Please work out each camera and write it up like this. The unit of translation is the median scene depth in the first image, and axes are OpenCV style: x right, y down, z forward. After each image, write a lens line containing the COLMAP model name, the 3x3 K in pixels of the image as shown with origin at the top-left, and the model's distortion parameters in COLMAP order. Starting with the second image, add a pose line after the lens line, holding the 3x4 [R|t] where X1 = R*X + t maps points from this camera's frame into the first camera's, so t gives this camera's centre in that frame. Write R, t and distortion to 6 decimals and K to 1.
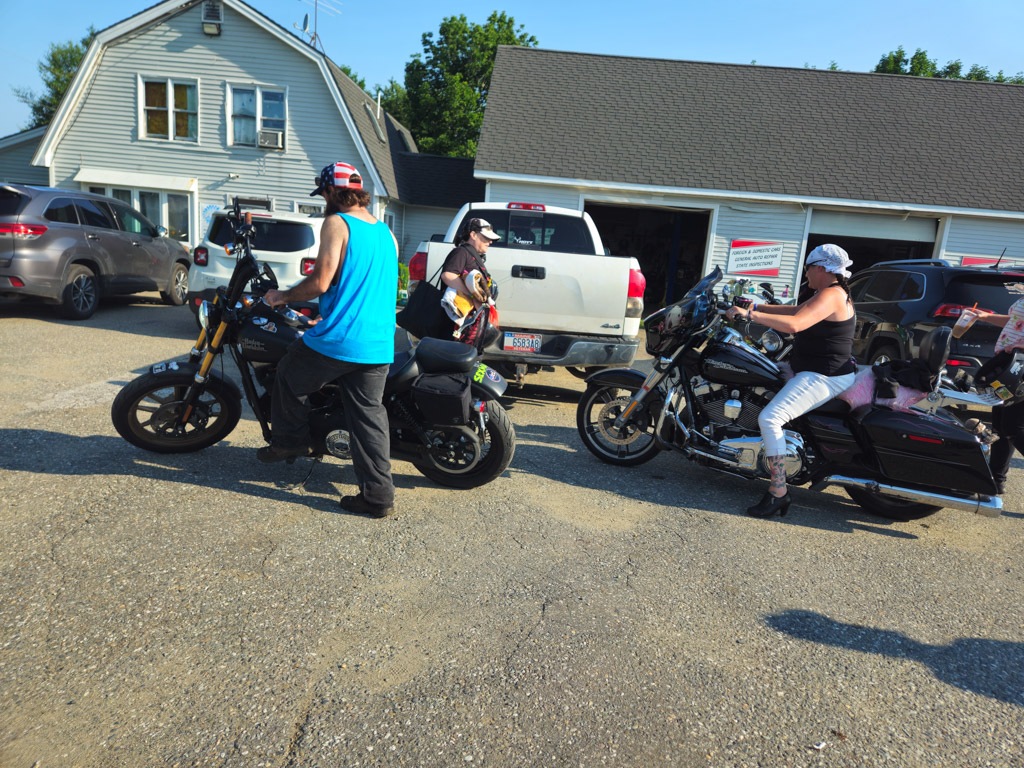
lens RADIAL K [[679.0, 0, 519.4], [0, 679.0, 373.4], [0, 0, 1]] dist [0.105610, -0.082488]
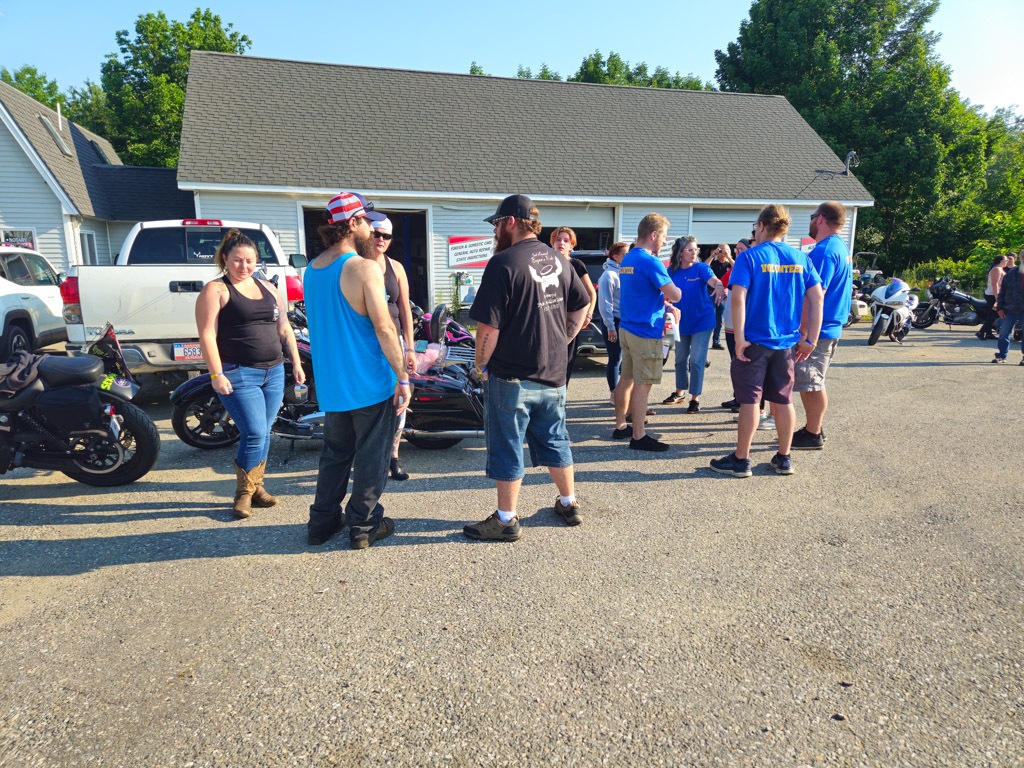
lens RADIAL K [[692.6, 0, 512.0], [0, 692.6, 384.0], [0, 0, 1]] dist [0.108589, -0.089231]
pose [[0.952850, -0.133862, 0.272319, 0.066690], [0.129787, 0.990992, 0.033009, 0.013241], [-0.274284, 0.003891, 0.961641, -0.084846]]
